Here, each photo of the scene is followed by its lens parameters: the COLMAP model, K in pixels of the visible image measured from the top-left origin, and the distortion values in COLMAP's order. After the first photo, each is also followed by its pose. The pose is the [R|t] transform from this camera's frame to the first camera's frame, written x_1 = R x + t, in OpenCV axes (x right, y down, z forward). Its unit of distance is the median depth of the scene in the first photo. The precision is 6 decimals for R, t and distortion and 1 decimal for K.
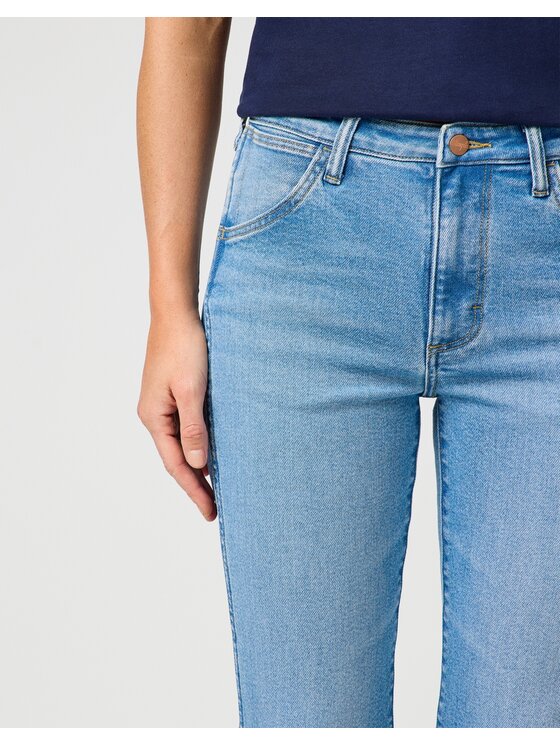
lens RADIAL K [[2195.2, 0, 280.0], [0, 2195.2, 373.0], [0, 0, 1]] dist [0.003818, 0.006943]
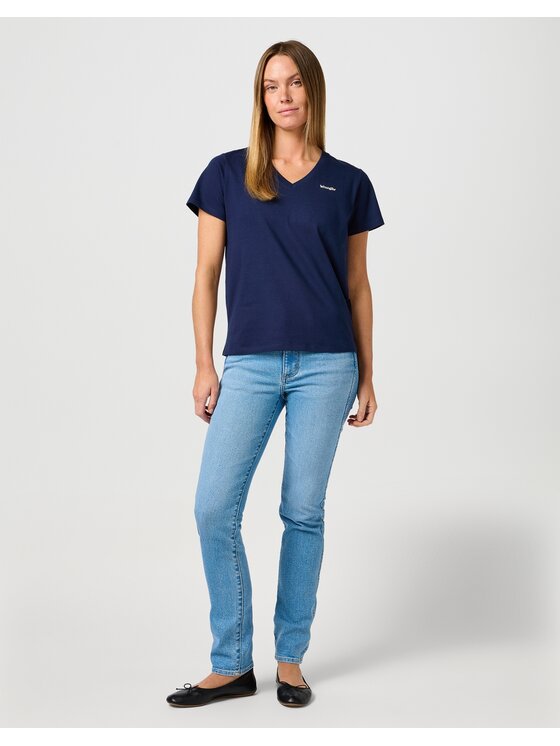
lens RADIAL K [[981.3, 0, 280.0], [0, 981.3, 373.0], [0, 0, 1]] dist [0.000616, -0.000141]
pose [[0.999515, 0.014074, 0.027772, 0.024388], [-0.014074, 0.999901, -0.000186, -0.017219], [-0.027771, -0.000205, 0.999614, -0.435727]]
